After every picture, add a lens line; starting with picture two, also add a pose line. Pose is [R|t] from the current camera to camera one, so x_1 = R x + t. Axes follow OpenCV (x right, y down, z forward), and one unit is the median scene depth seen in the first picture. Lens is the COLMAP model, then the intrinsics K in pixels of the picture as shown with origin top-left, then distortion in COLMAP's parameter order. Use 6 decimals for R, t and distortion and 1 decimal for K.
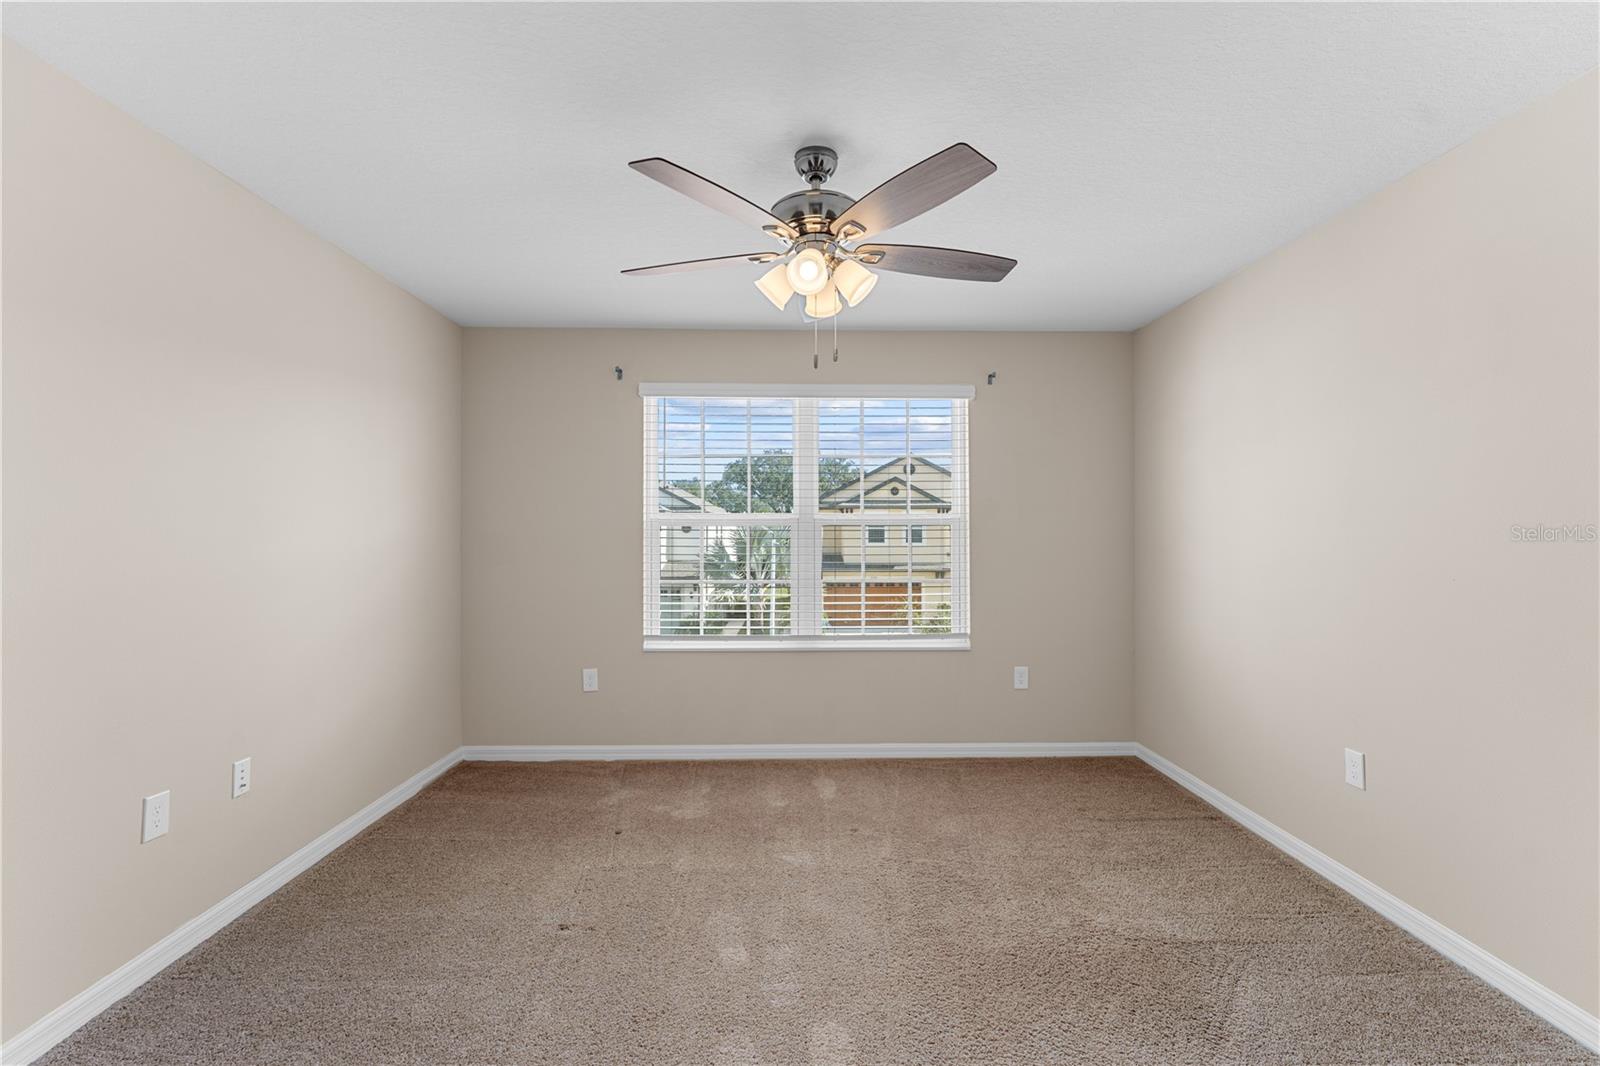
lens RADIAL K [[718.7, 0, 800.6], [0, 718.7, 525.1], [0, 0, 1]] dist [-0.000740, -0.000377]
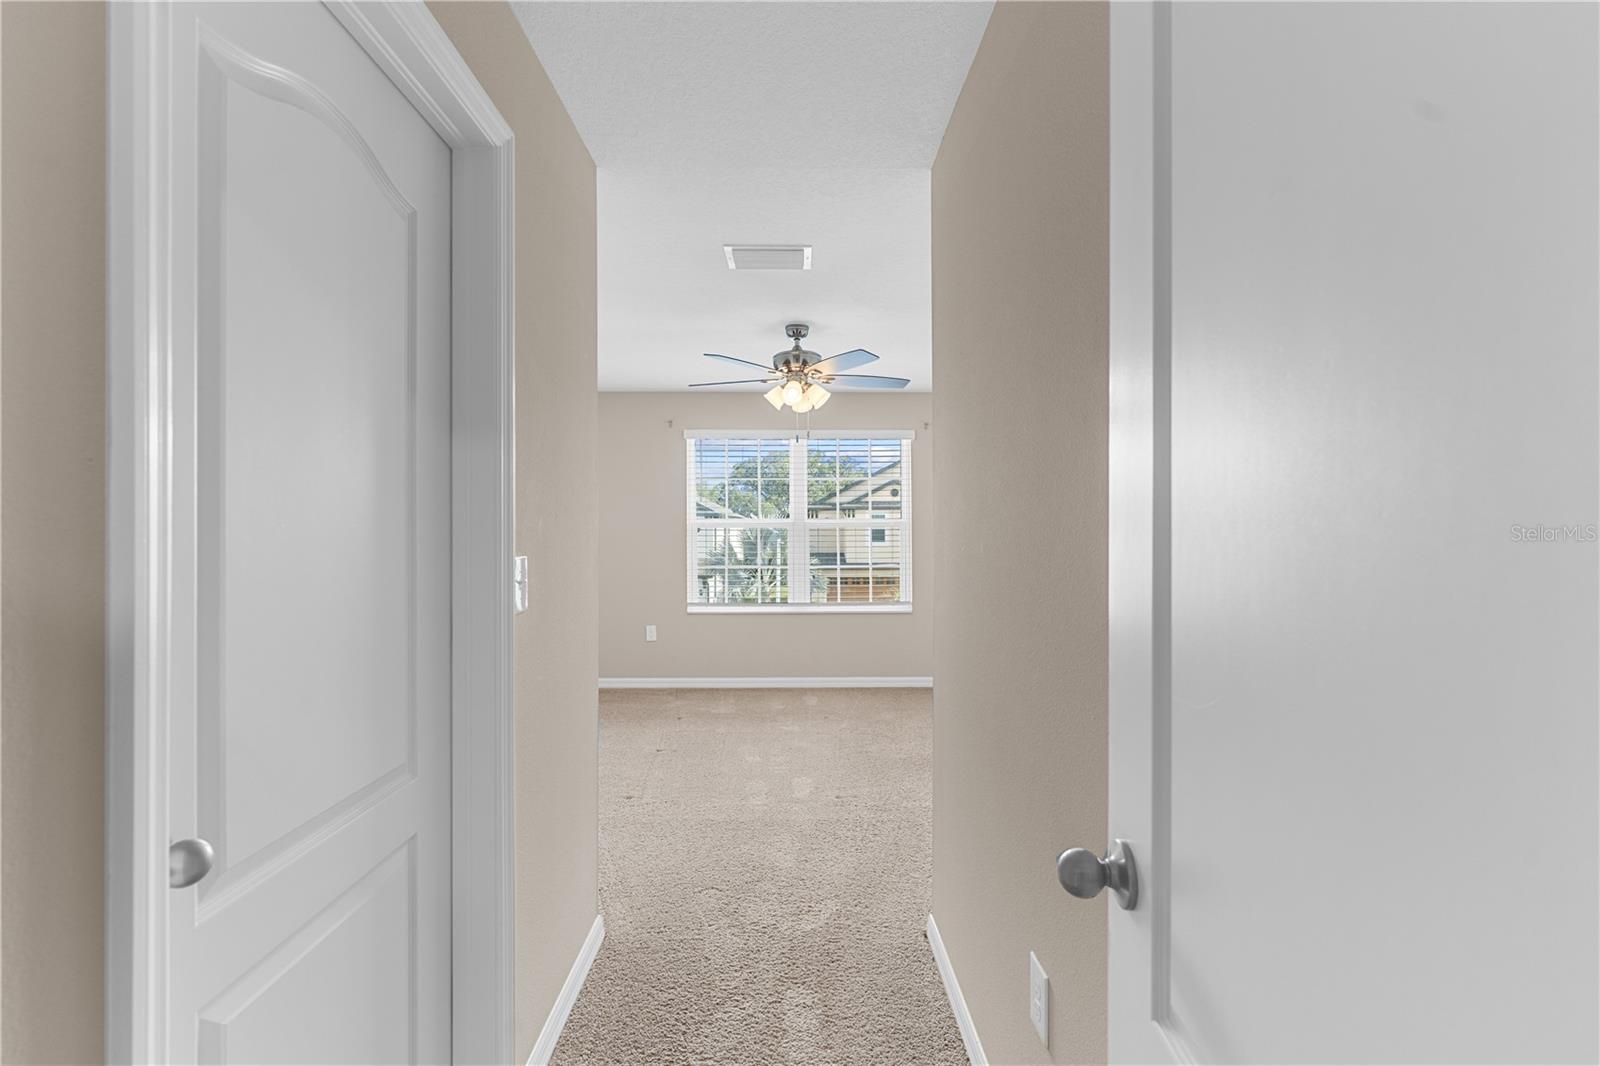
lens RADIAL K [[718.7, 0, 800.6], [0, 718.7, 525.1], [0, 0, 1]] dist [-0.000740, -0.000377]
pose [[0.999963, -0.002591, -0.008213, 0.025921], [0.002590, 0.999997, -0.000133, -0.003547], [0.008213, 0.000111, 0.999966, -0.494653]]
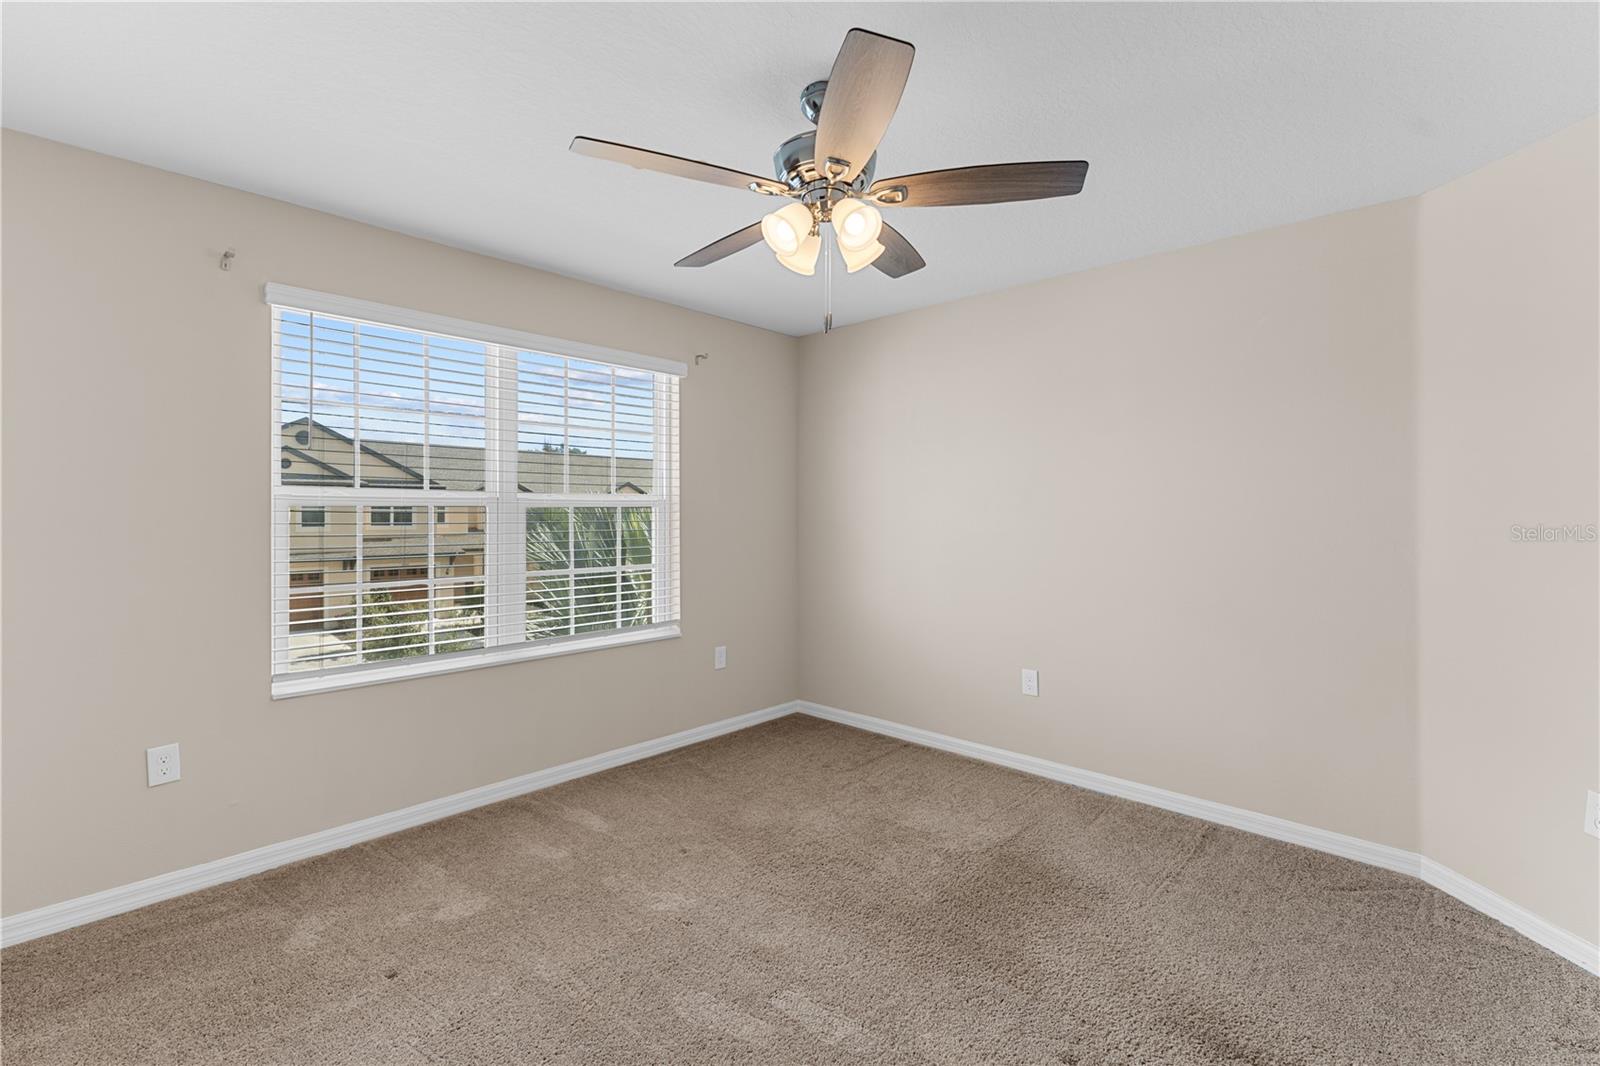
lens RADIAL K [[714.9, 0, 797.7], [0, 714.9, 514.8], [0, 0, 1]] dist [-0.000604, -0.000072]
pose [[0.704949, -0.001733, 0.709256, -0.368117], [-0.005901, 0.999948, 0.008308, 0.001053], [-0.709233, -0.010042, 0.704902, 0.230399]]
